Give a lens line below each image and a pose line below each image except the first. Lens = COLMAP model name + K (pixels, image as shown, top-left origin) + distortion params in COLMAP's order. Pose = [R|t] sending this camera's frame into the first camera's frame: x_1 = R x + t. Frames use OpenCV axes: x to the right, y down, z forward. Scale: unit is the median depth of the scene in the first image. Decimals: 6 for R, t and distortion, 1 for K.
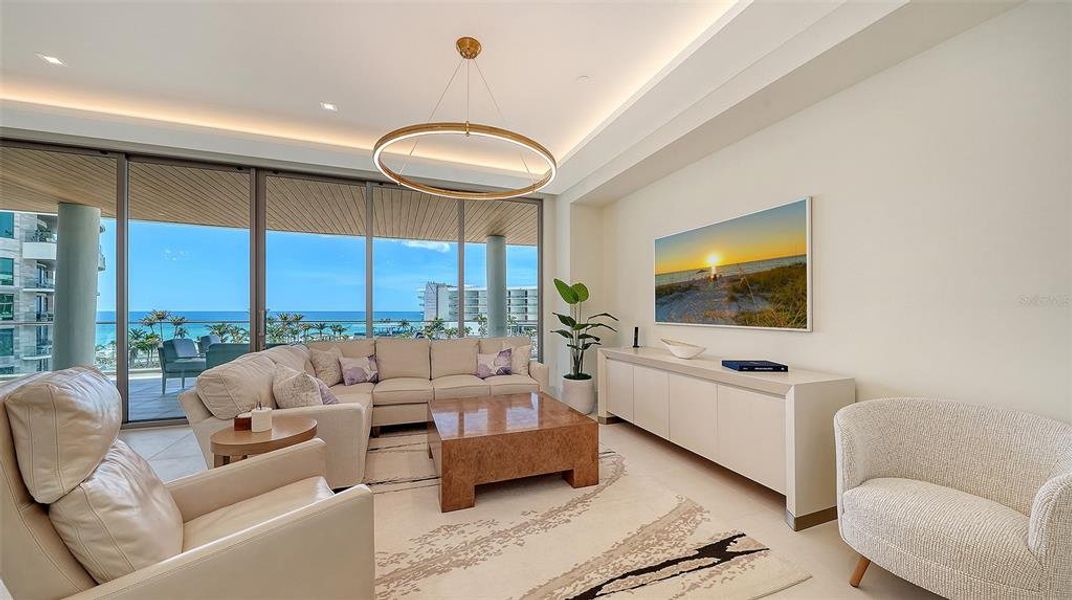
lens RADIAL K [[370.9, 0, 530.1], [0, 370.9, 312.5], [0, 0, 1]] dist [-0.000374, -0.000669]
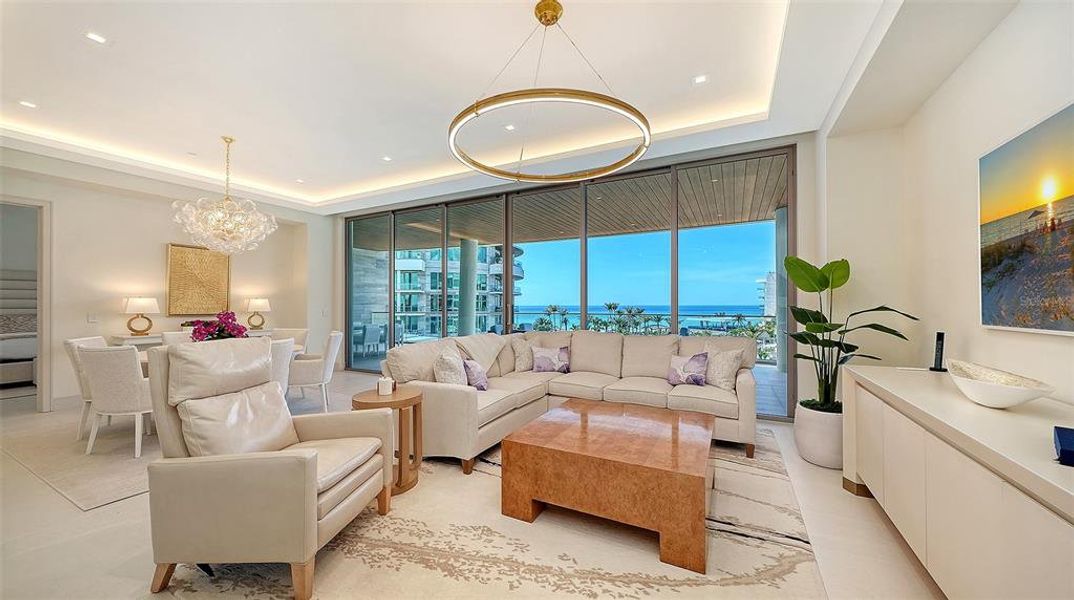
lens RADIAL K [[372.1, 0, 544.1], [0, 372.1, 305.5], [0, 0, 1]] dist [0.000395, 0.000325]
pose [[0.681106, -0.003183, -0.732178, 0.305244], [0.001944, 0.999995, -0.002540, 0.001185], [0.732183, 0.000307, 0.681108, 0.236405]]
